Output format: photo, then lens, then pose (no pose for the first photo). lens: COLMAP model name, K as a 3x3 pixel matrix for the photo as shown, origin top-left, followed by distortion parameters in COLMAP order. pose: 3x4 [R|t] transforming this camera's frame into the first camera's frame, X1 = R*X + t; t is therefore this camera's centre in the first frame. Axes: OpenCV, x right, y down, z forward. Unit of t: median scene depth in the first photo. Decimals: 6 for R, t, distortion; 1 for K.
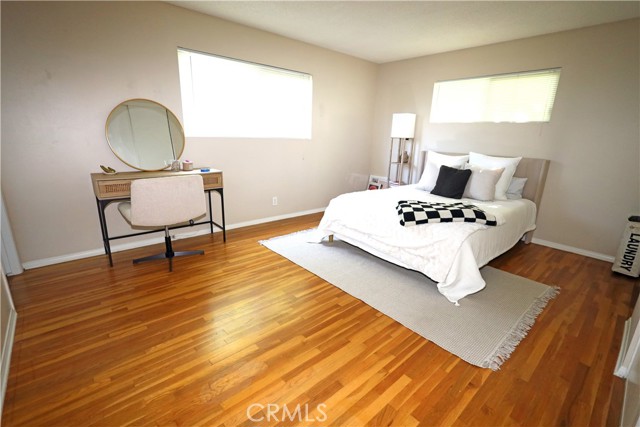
lens RADIAL K [[294.4, 0, 319.1], [0, 294.4, 210.7], [0, 0, 1]] dist [0.005006, 0.000567]
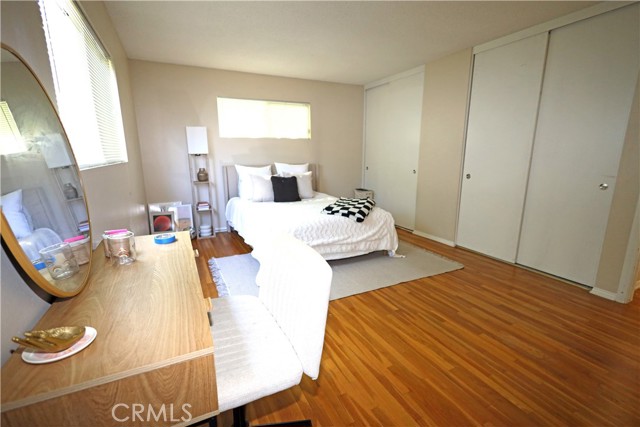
lens RADIAL K [[294.4, 0, 319.3], [0, 294.4, 217.1], [0, 0, 1]] dist [0.005006, 0.000567]
pose [[0.262407, -0.242072, 0.934101, -0.707860], [0.259734, 0.950015, 0.173232, -0.178335], [-0.929344, 0.197161, 0.312165, 0.599335]]
